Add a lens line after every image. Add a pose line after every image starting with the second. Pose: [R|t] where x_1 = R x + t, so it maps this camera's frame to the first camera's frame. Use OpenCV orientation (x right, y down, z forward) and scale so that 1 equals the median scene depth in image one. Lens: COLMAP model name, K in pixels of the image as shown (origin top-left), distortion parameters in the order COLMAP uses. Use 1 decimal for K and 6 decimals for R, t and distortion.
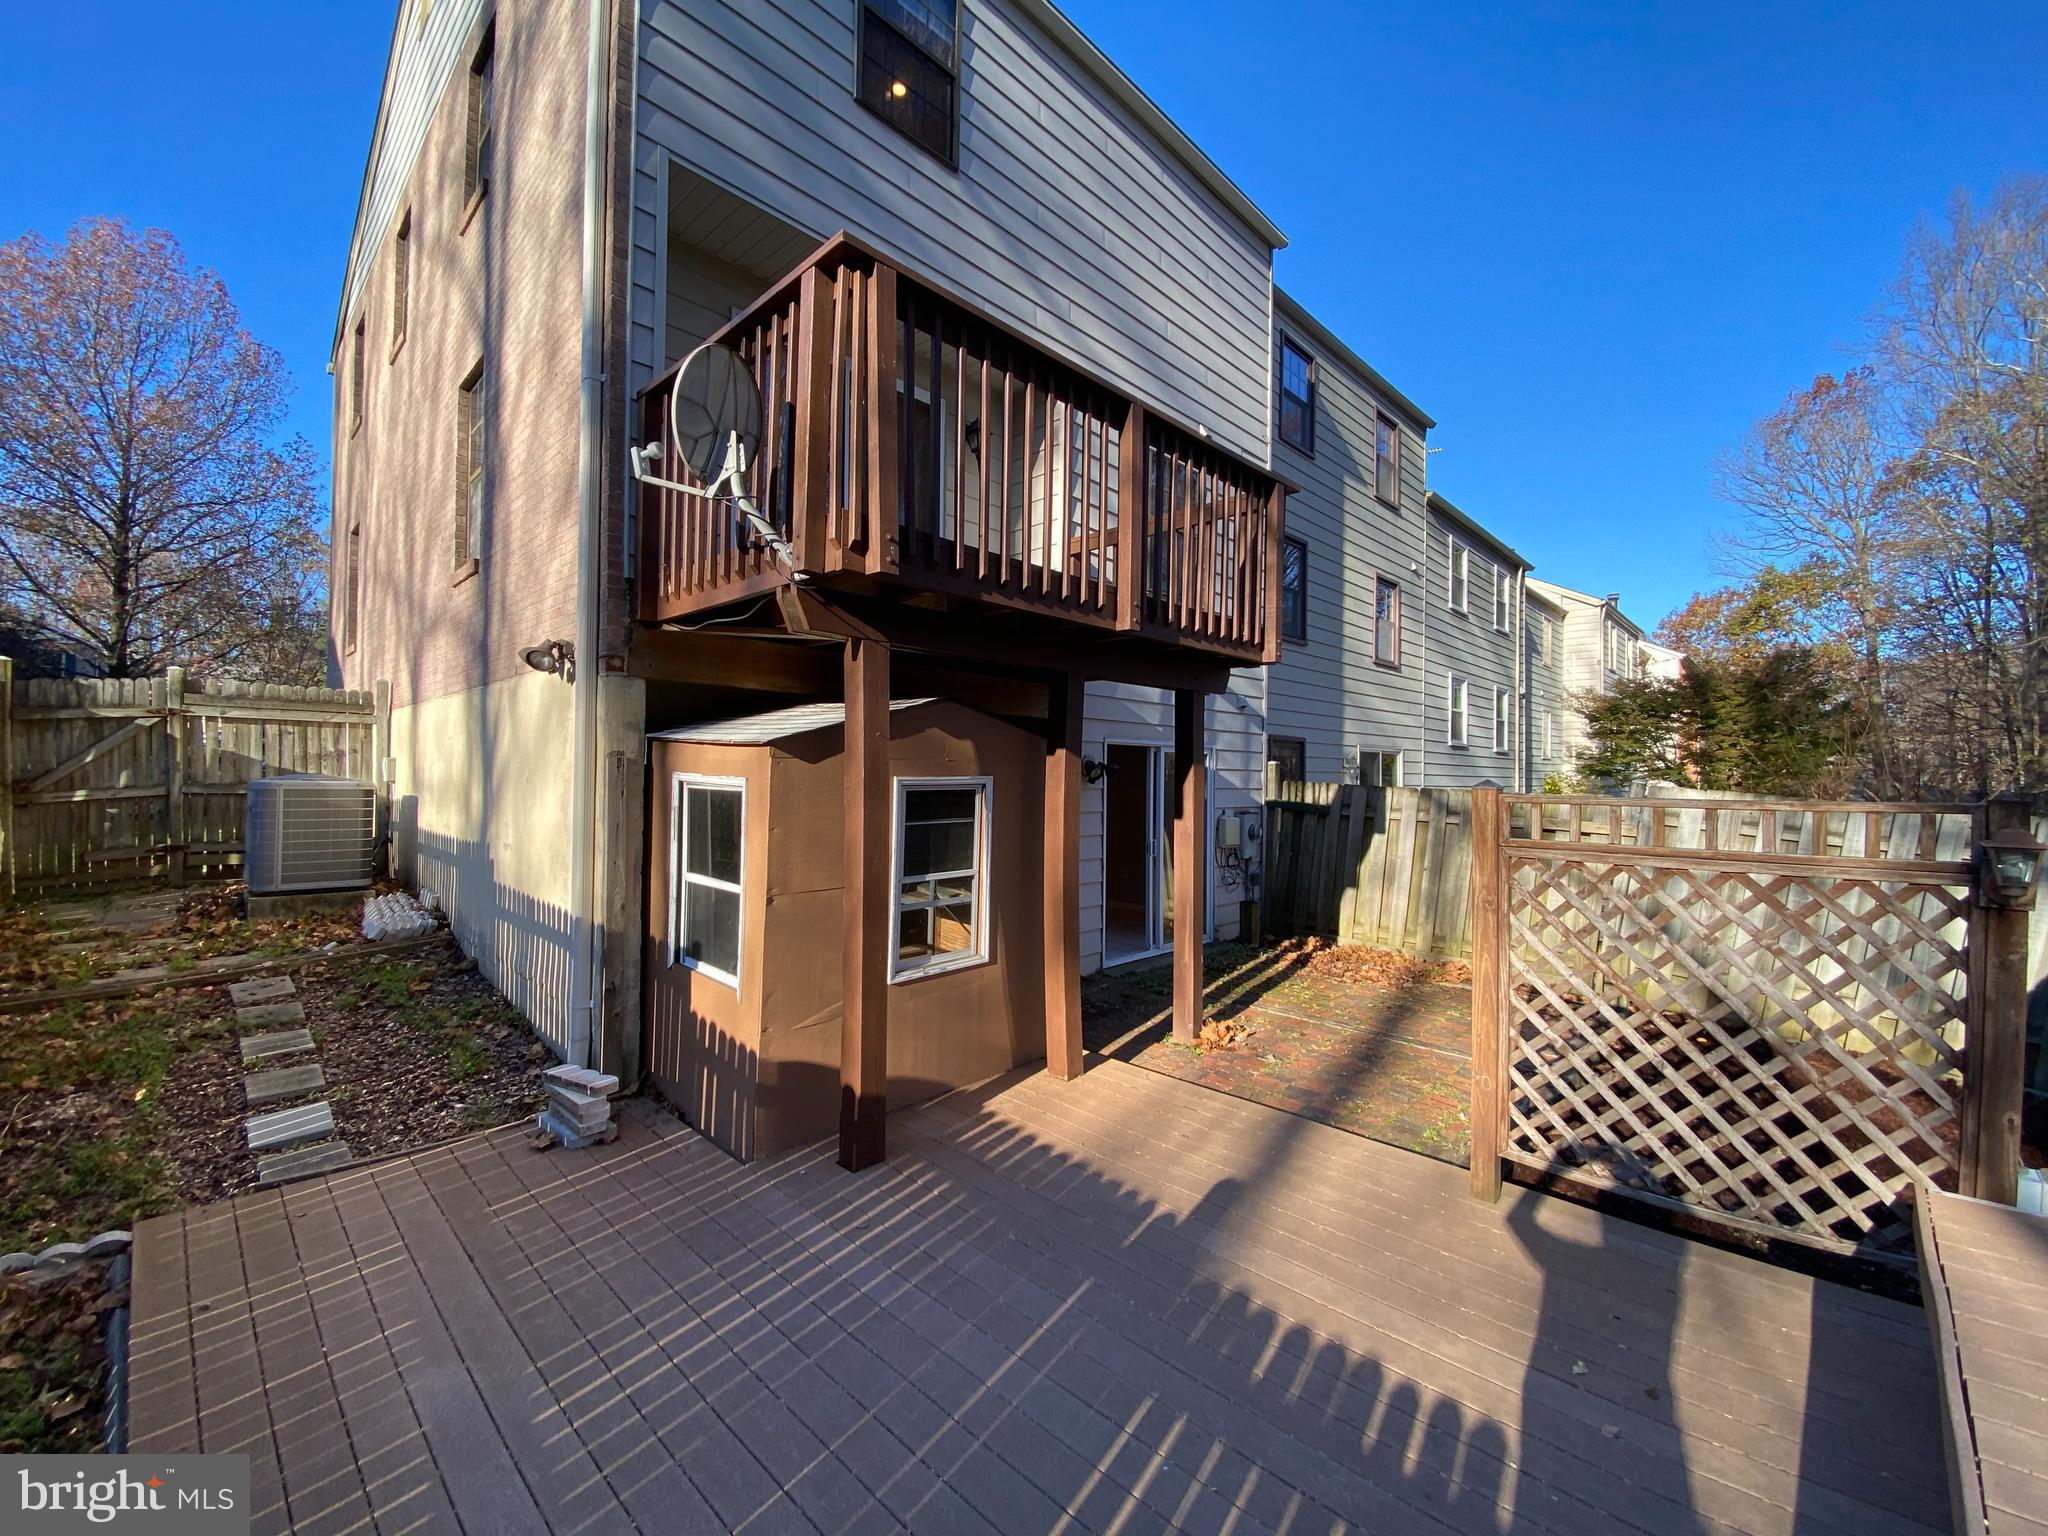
lens RADIAL K [[828.2, 0, 1022.5], [0, 828.2, 766.8], [0, 0, 1]] dist [0.032000, -0.024949]
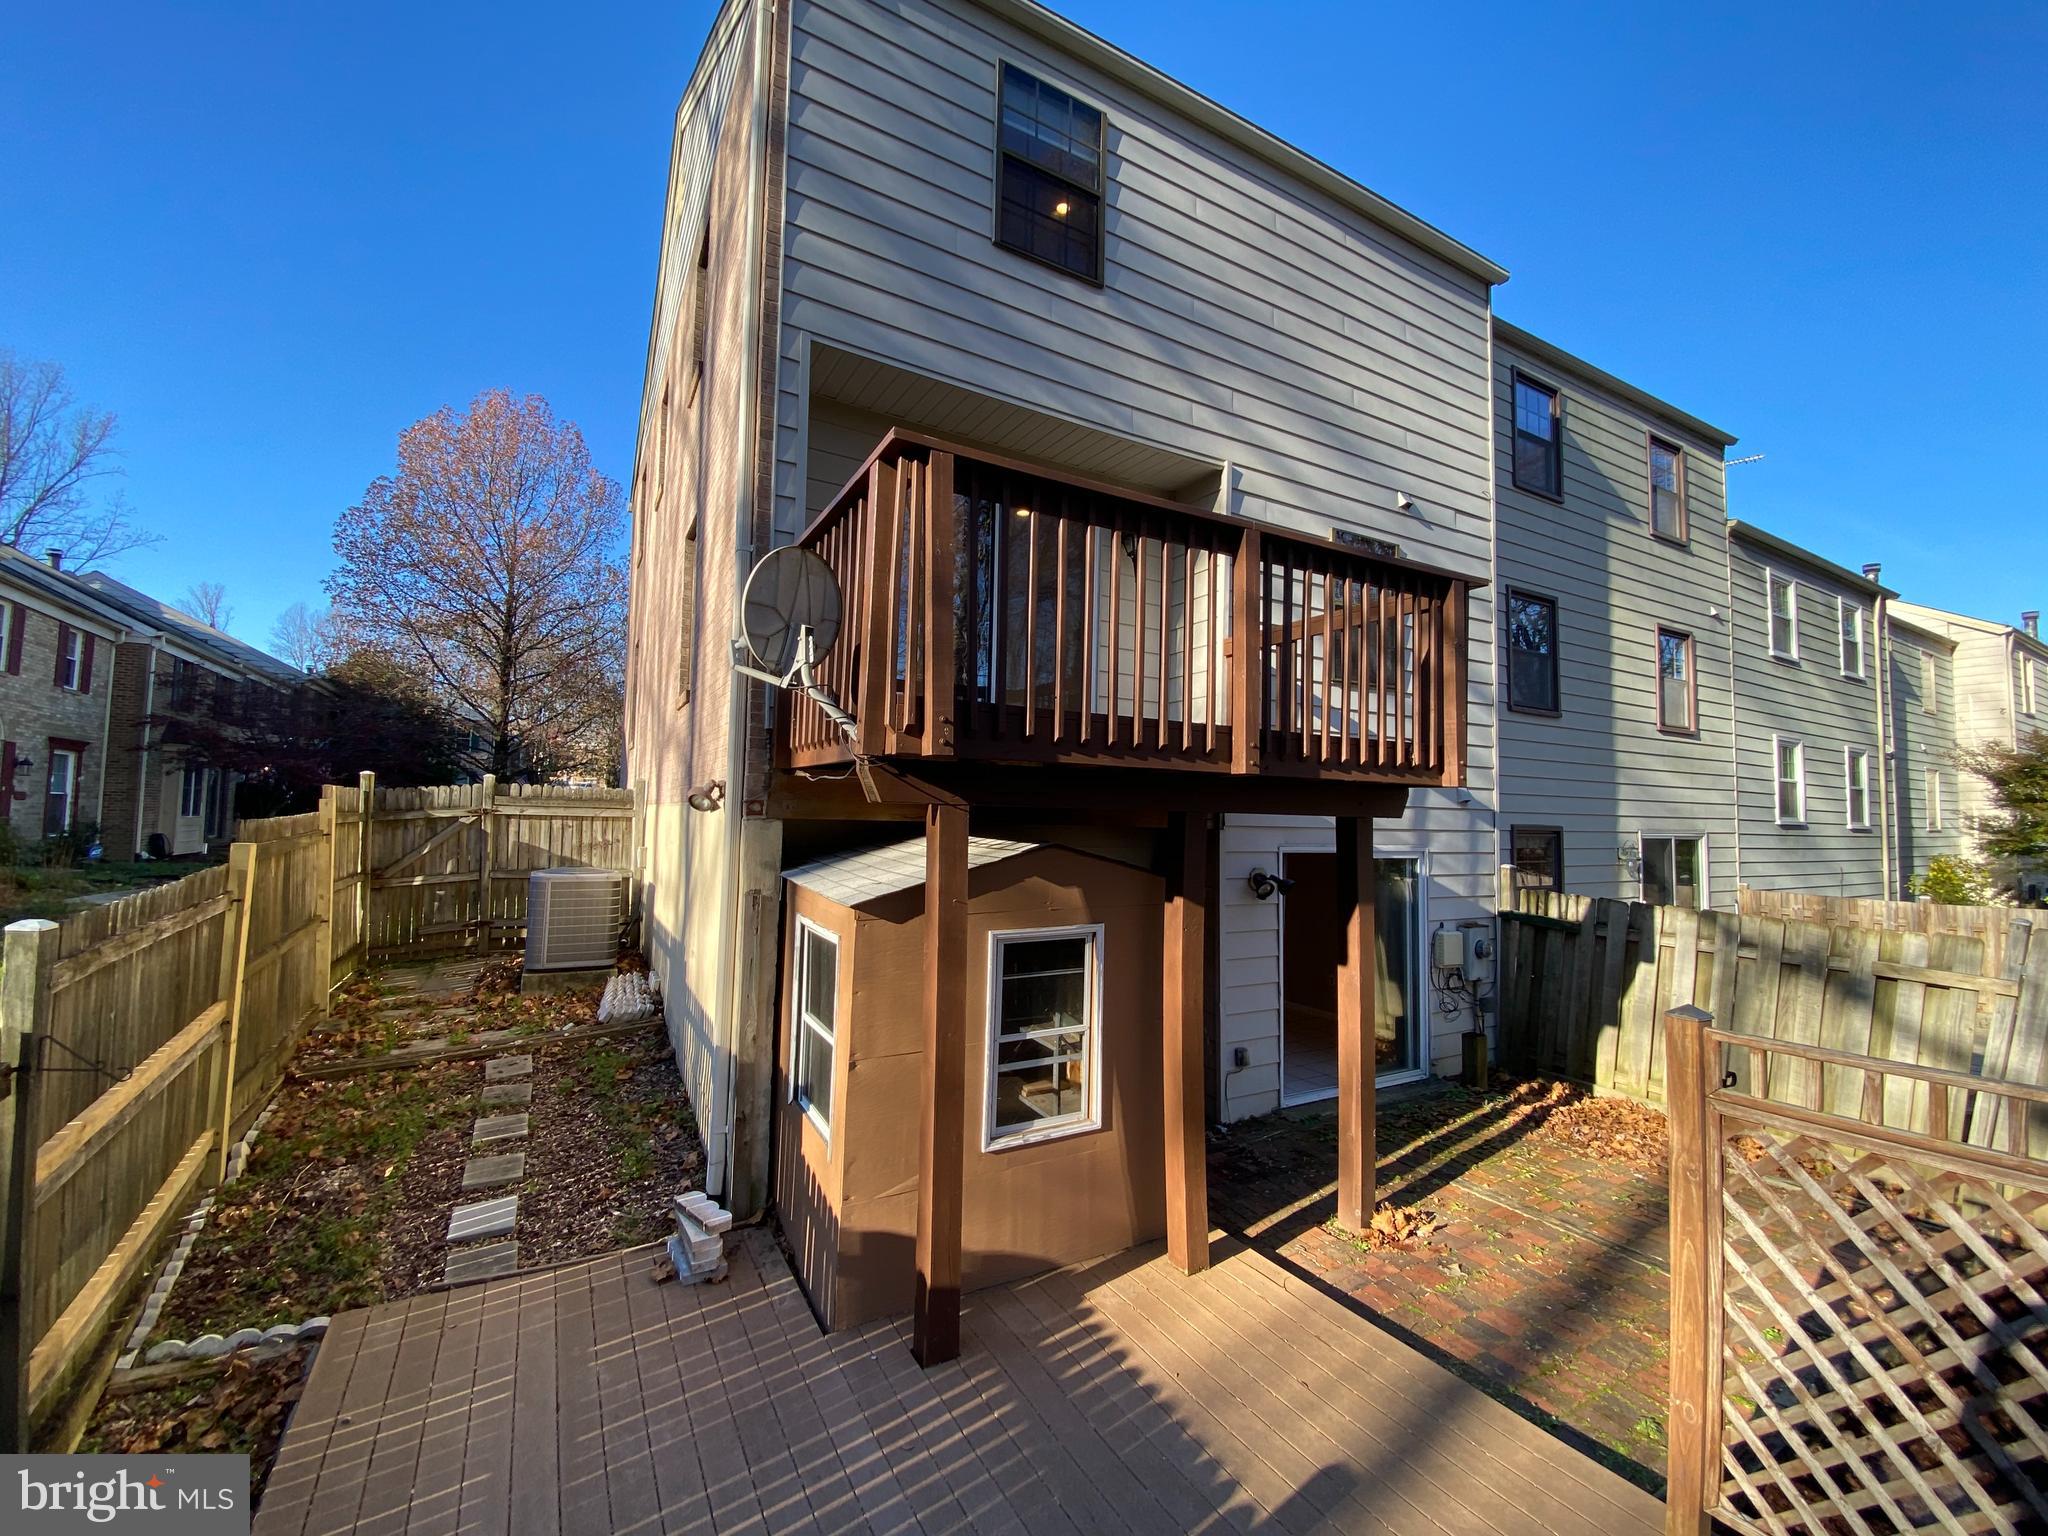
lens RADIAL K [[836.9, 0, 1024.2], [0, 836.9, 764.8], [0, 0, 1]] dist [0.013487, -0.018167]
pose [[0.959031, -0.009238, -0.283150, 0.118856], [-0.006620, 0.998465, -0.054998, -0.095411], [0.283223, 0.054620, 0.957498, 0.050822]]
